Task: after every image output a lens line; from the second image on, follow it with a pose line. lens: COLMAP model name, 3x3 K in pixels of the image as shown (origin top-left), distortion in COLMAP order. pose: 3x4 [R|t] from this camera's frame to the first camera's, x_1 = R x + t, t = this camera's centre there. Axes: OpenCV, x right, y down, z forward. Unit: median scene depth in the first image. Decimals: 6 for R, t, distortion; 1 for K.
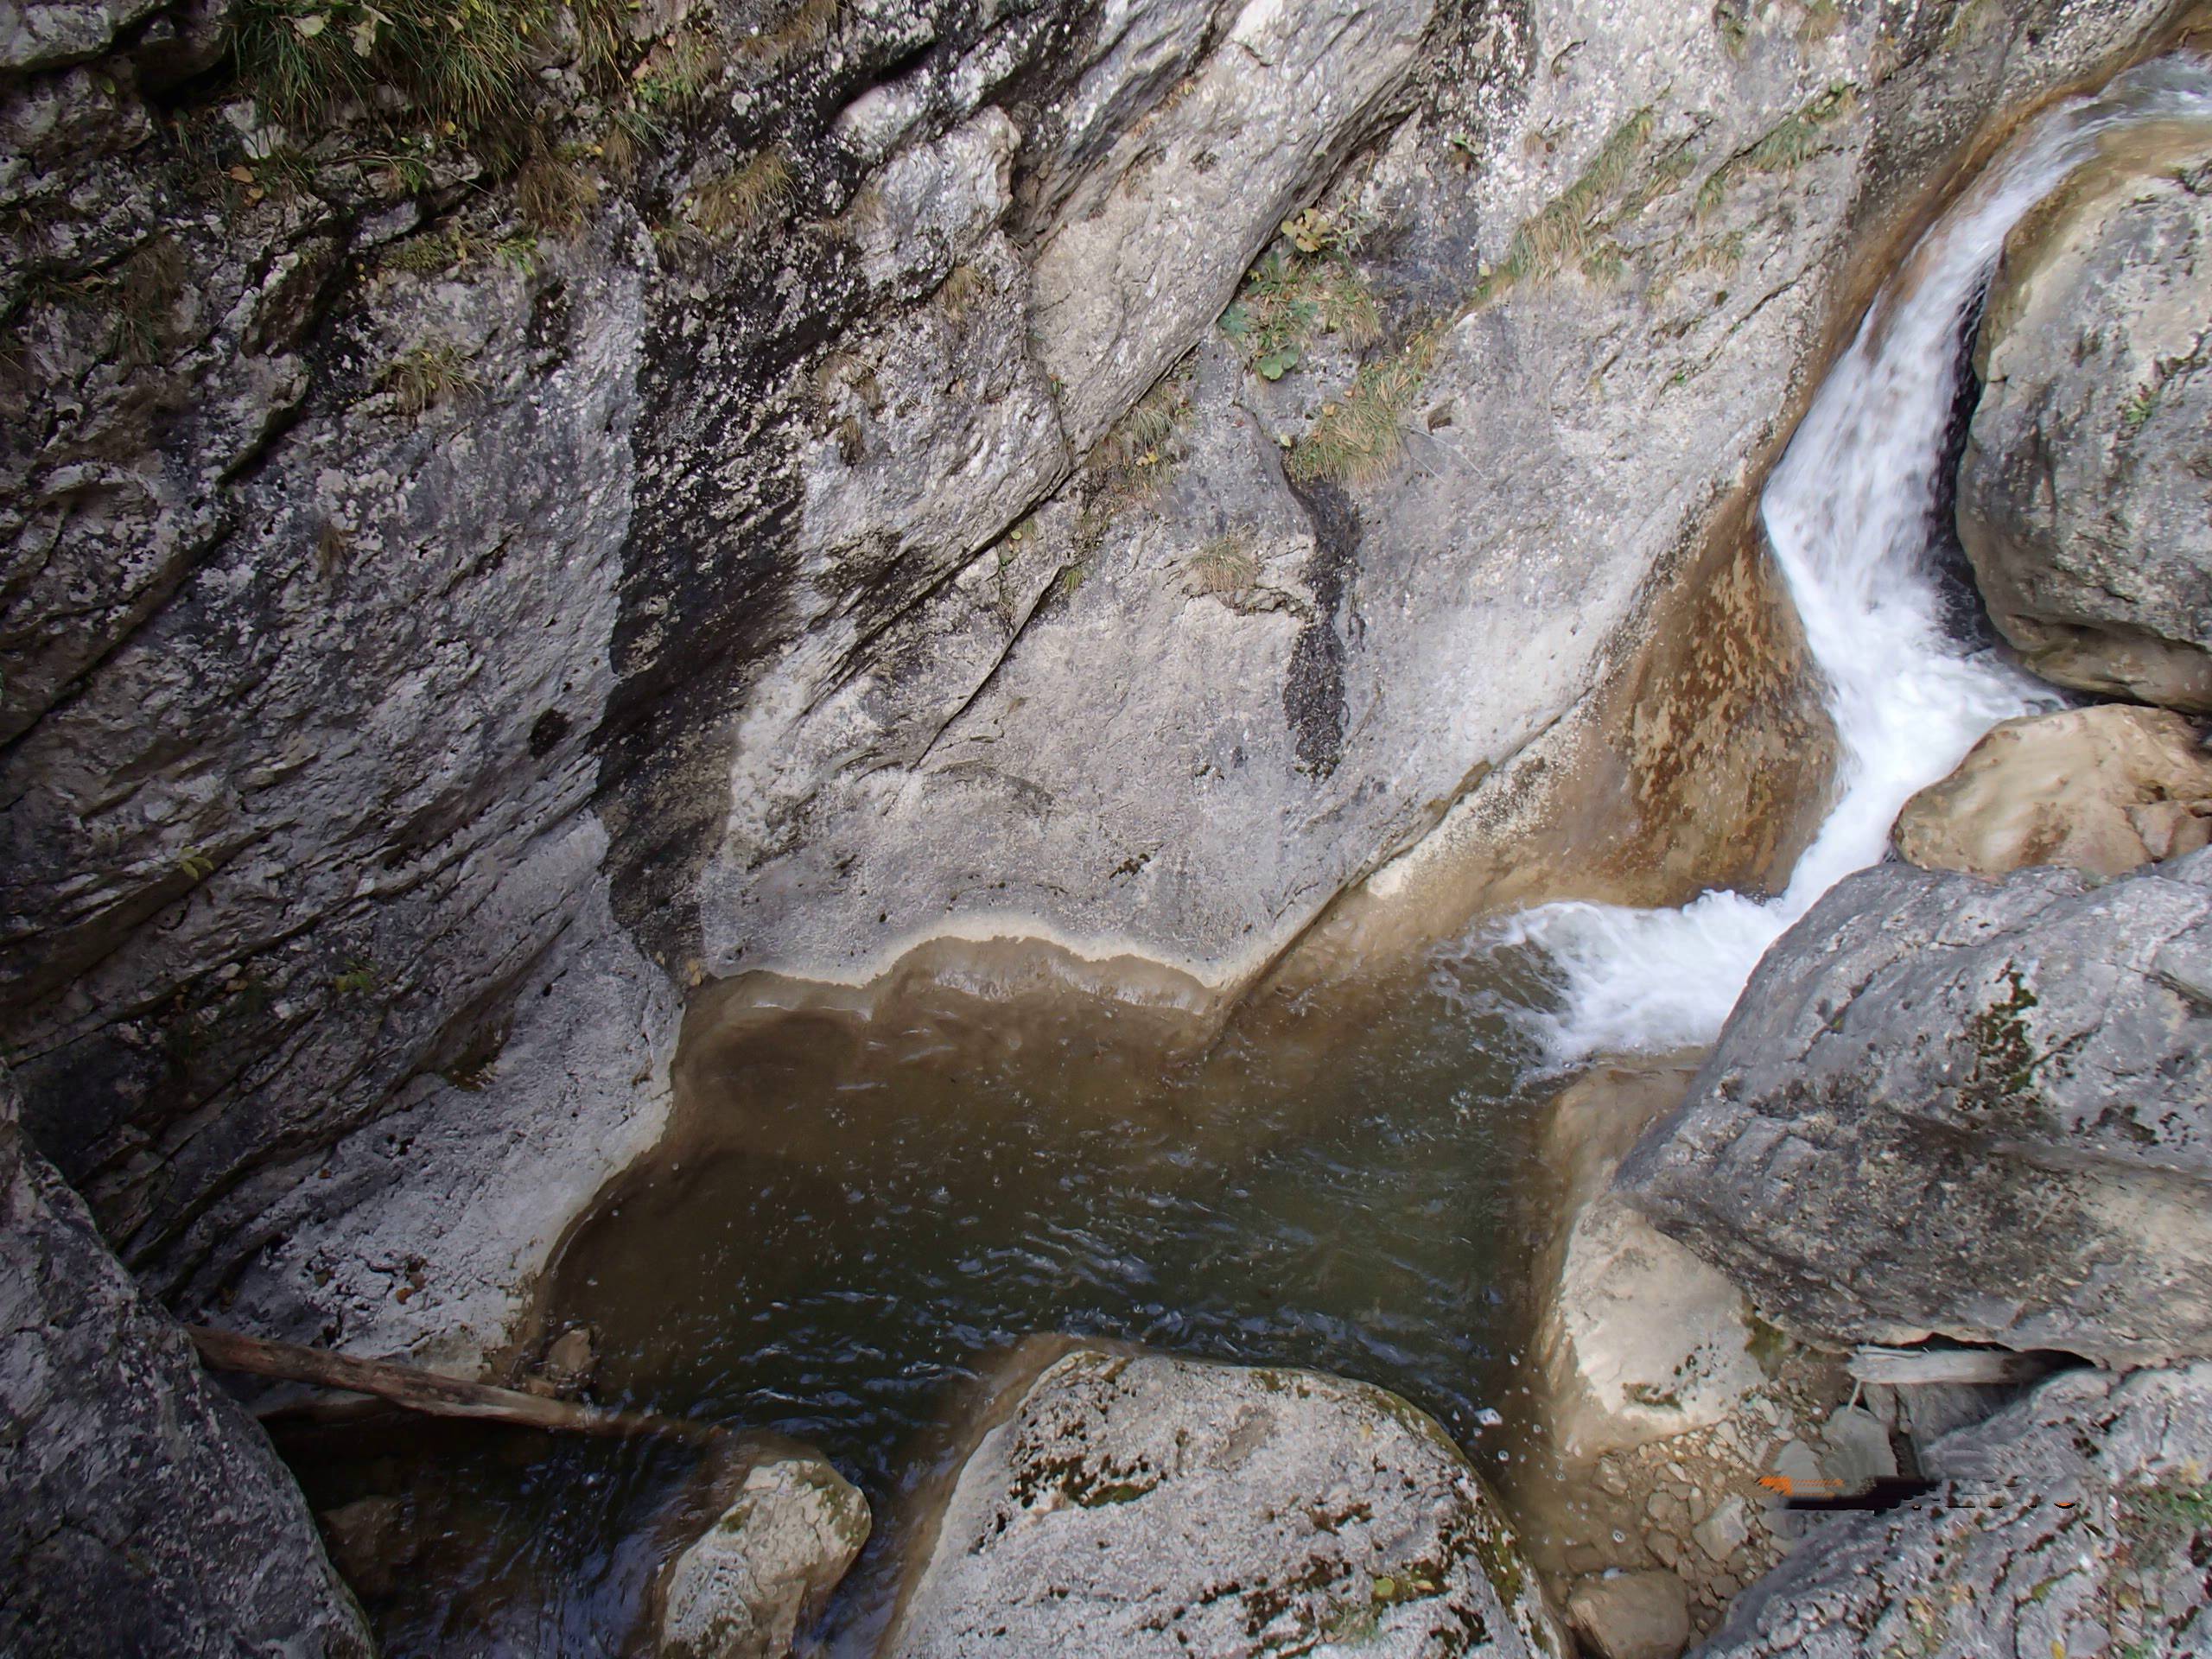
lens RADIAL K [[1819.4, 0, 1078.1], [0, 1819.4, 833.5], [0, 0, 1]] dist [-0.012105, 0.019775]
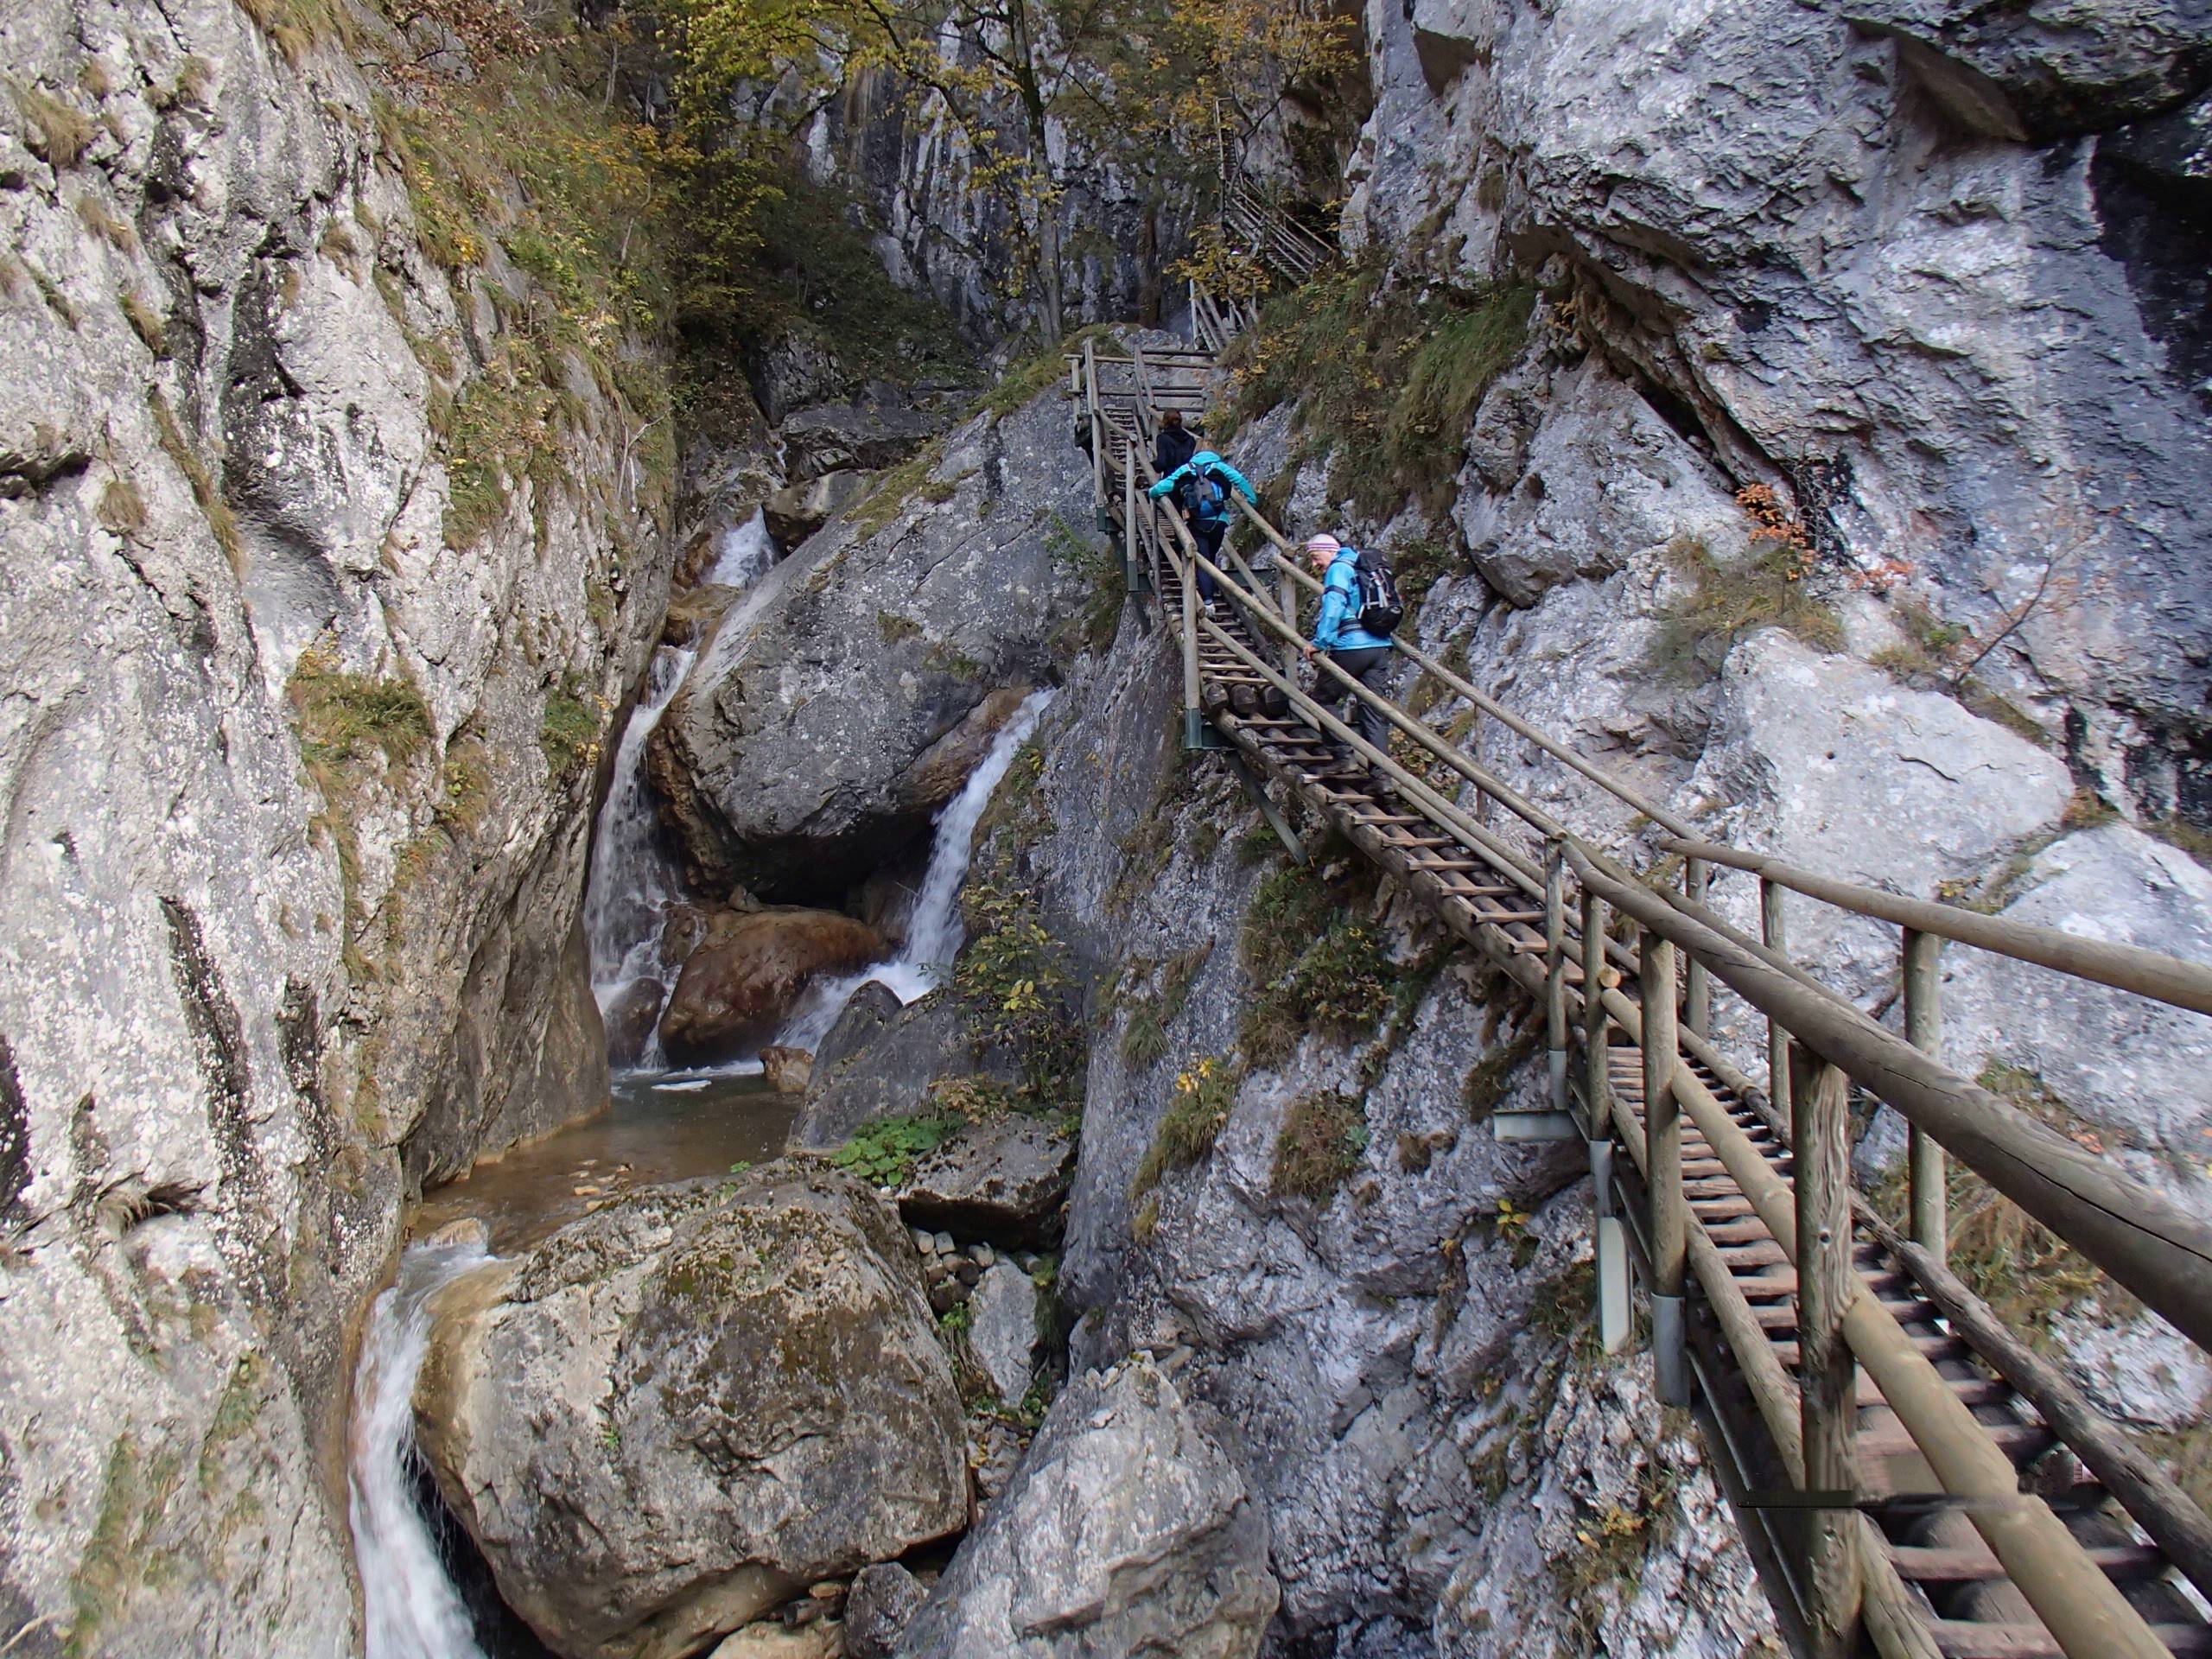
lens RADIAL K [[1819.4, 0, 1078.1], [0, 1819.4, 833.5], [0, 0, 1]] dist [-0.012105, 0.019775]
pose [[0.479973, -0.169817, 0.860691, -0.291094], [0.675854, 0.697086, -0.239359, 0.004756], [-0.559328, 0.696587, 0.449354, -0.081173]]
